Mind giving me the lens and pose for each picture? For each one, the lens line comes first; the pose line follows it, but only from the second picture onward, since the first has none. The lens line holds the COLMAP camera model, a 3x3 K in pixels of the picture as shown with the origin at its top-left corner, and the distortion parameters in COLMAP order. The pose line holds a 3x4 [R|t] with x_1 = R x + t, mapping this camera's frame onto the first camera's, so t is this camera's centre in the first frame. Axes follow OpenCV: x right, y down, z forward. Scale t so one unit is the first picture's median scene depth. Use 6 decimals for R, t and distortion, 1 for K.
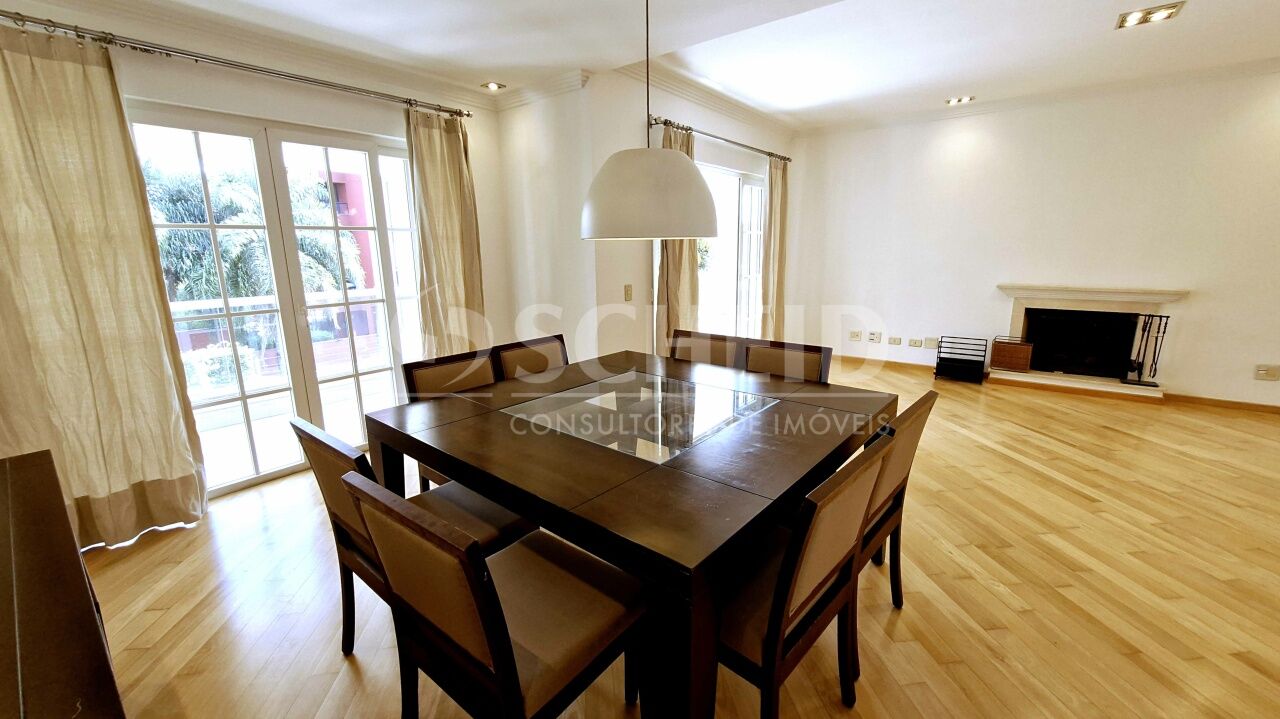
lens RADIAL K [[500.0, 0, 631.7], [0, 500.0, 353.2], [0, 0, 1]] dist [-0.001138, -0.000100]
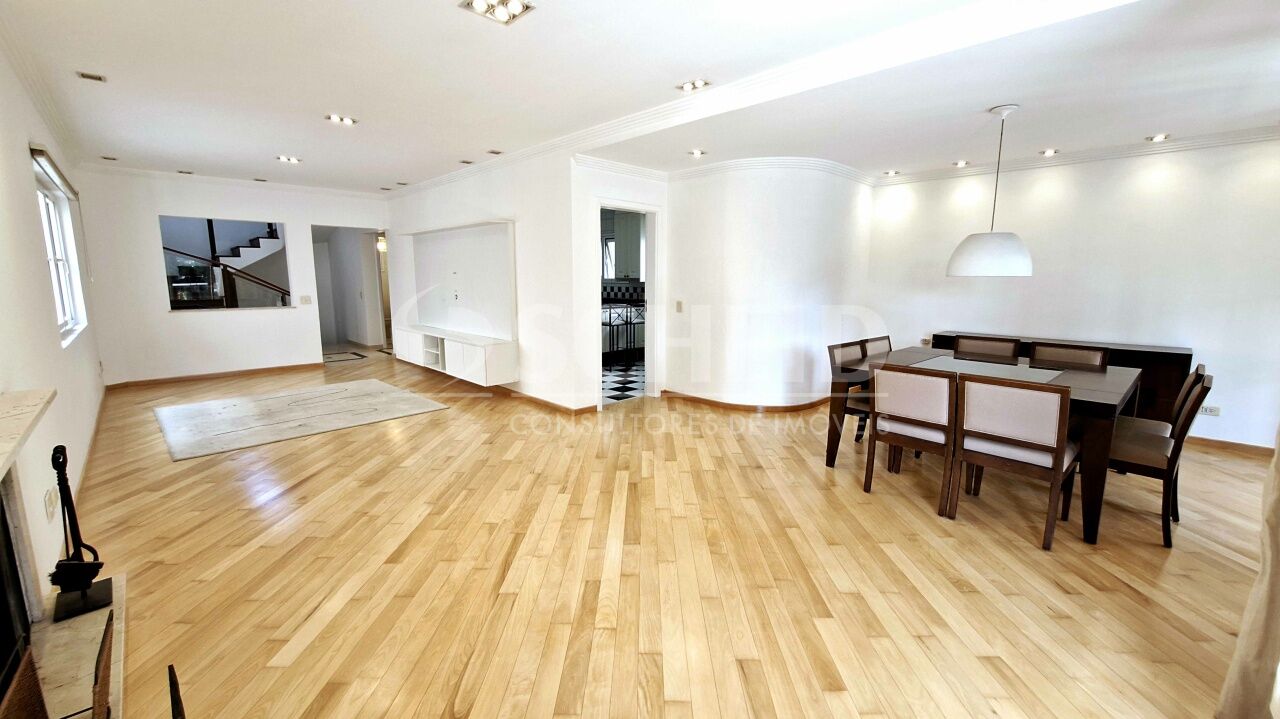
lens RADIAL K [[512.0, 0, 638.4], [0, 512.0, 349.8], [0, 0, 1]] dist [-0.000935, -0.000566]
pose [[-0.993295, -0.005586, 0.115469, 0.486096], [0.034878, 0.937808, 0.345399, -0.294176], [-0.110217, 0.347110, -0.931325, 1.318426]]
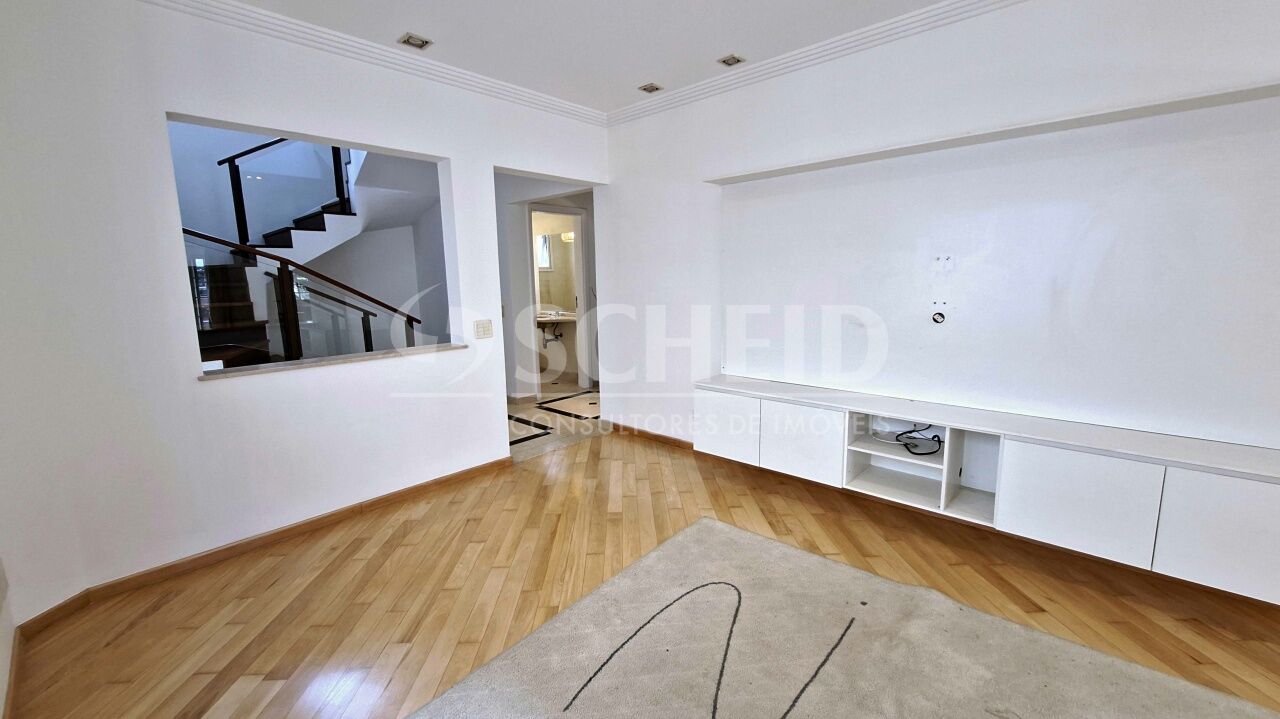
lens RADIAL K [[510.0, 0, 636.6], [0, 510.0, 352.3], [0, 0, 1]] dist [-0.000273, -0.000222]
pose [[-0.997298, 0.024082, 0.069406, 1.538093], [0.047040, 0.935007, 0.351495, -0.124810], [-0.056431, 0.353810, -0.933614, 0.495132]]
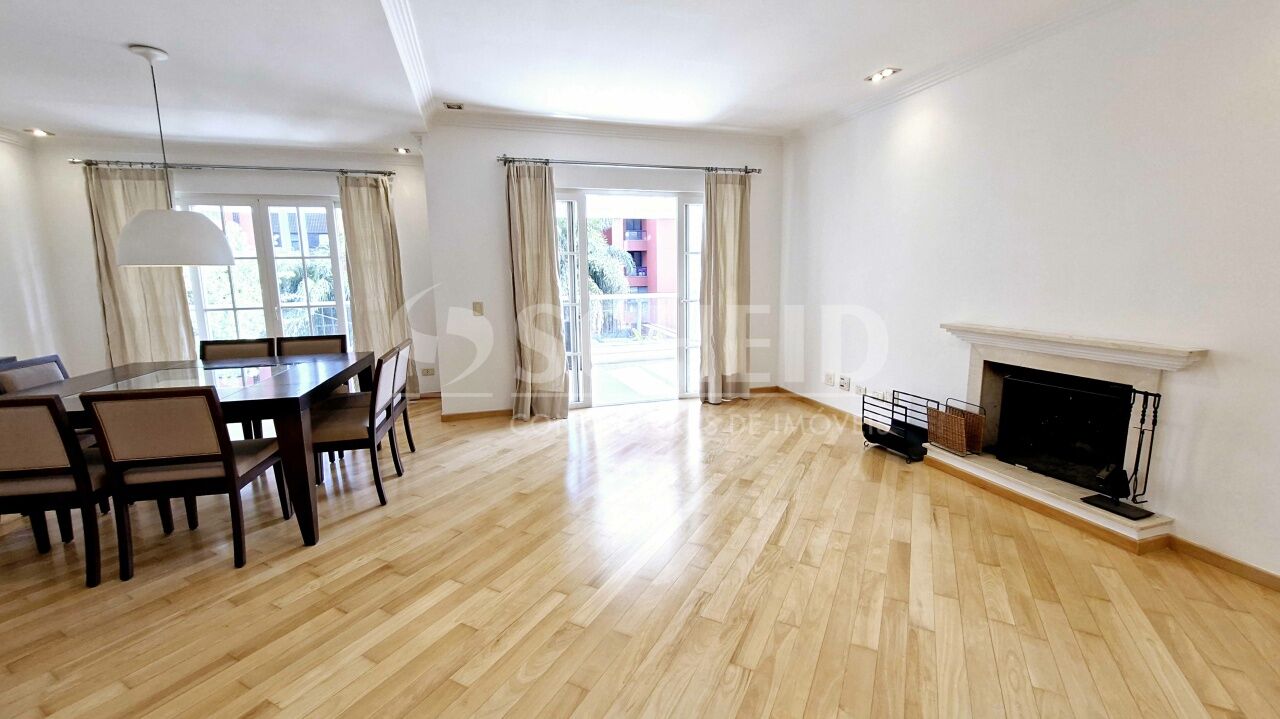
lens RADIAL K [[512.0, 0, 638.4], [0, 512.0, 349.8], [0, 0, 1]] dist [-0.000935, -0.000566]
pose [[0.825790, 0.088097, -0.557055, 0.893480], [-0.116049, 0.993131, -0.014972, -0.047330], [0.551909, 0.077010, 0.830341, 0.211001]]
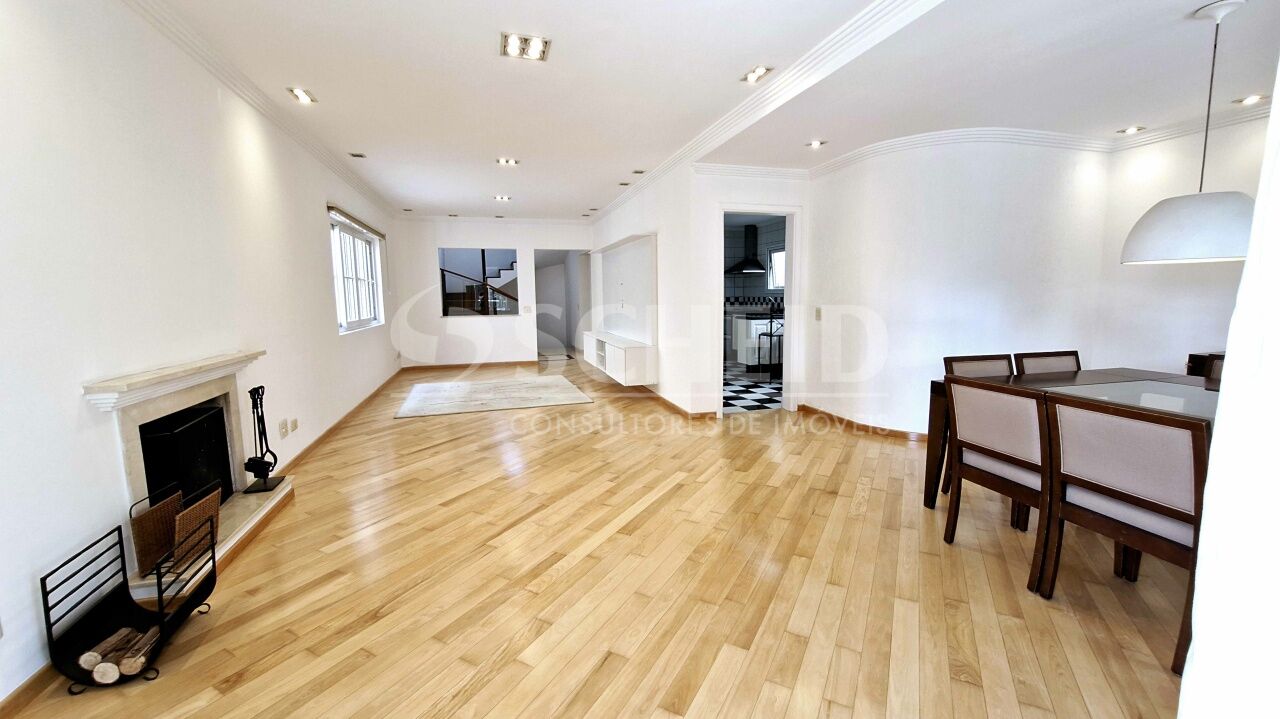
lens RADIAL K [[510.0, 0, 636.6], [0, 510.0, 352.3], [0, 0, 1]] dist [-0.000273, -0.000222]
pose [[-0.820227, -0.039895, 0.570645, 0.193490], [0.143596, 0.951264, 0.272906, -0.242121], [-0.553721, 0.305787, -0.774524, 1.233378]]
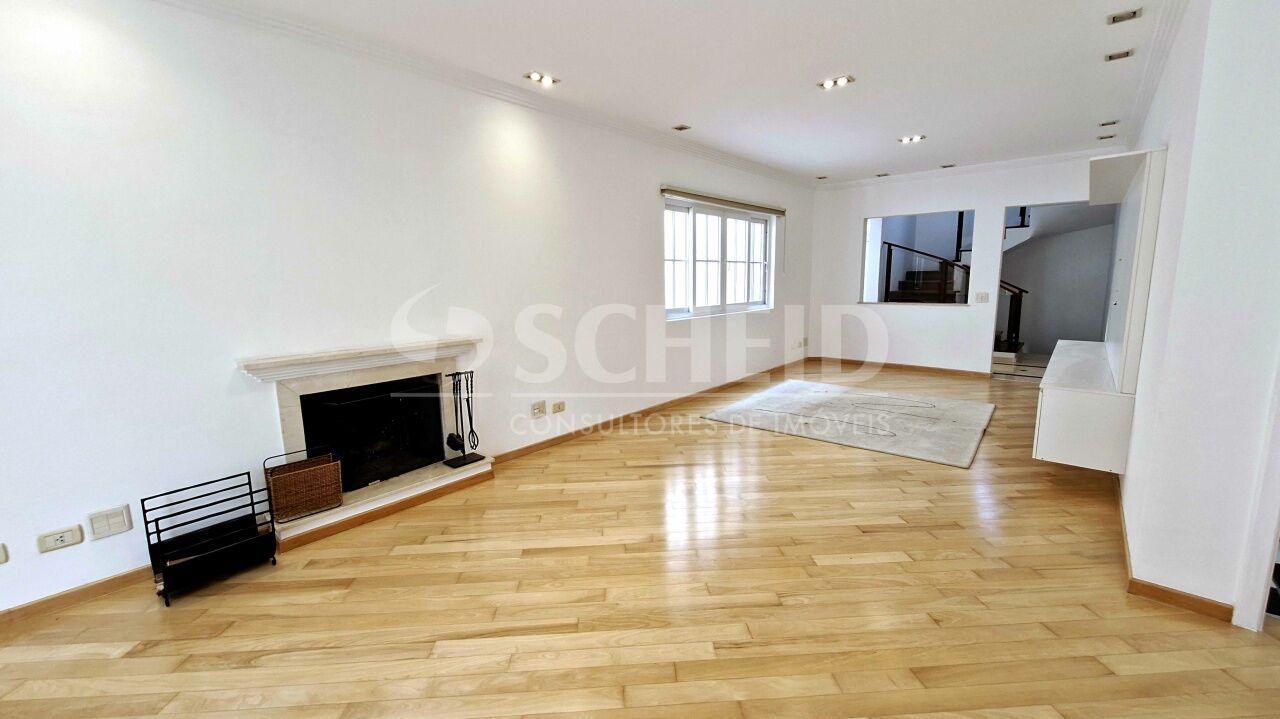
lens RADIAL K [[504.3, 0, 635.7], [0, 504.3, 353.2], [0, 0, 1]] dist [0.000204, -0.000403]
pose [[0.042603, -0.137080, 0.989643, 0.290000], [0.222678, 0.966929, 0.124348, -0.140206], [-0.973961, 0.215074, 0.071719, 0.665404]]
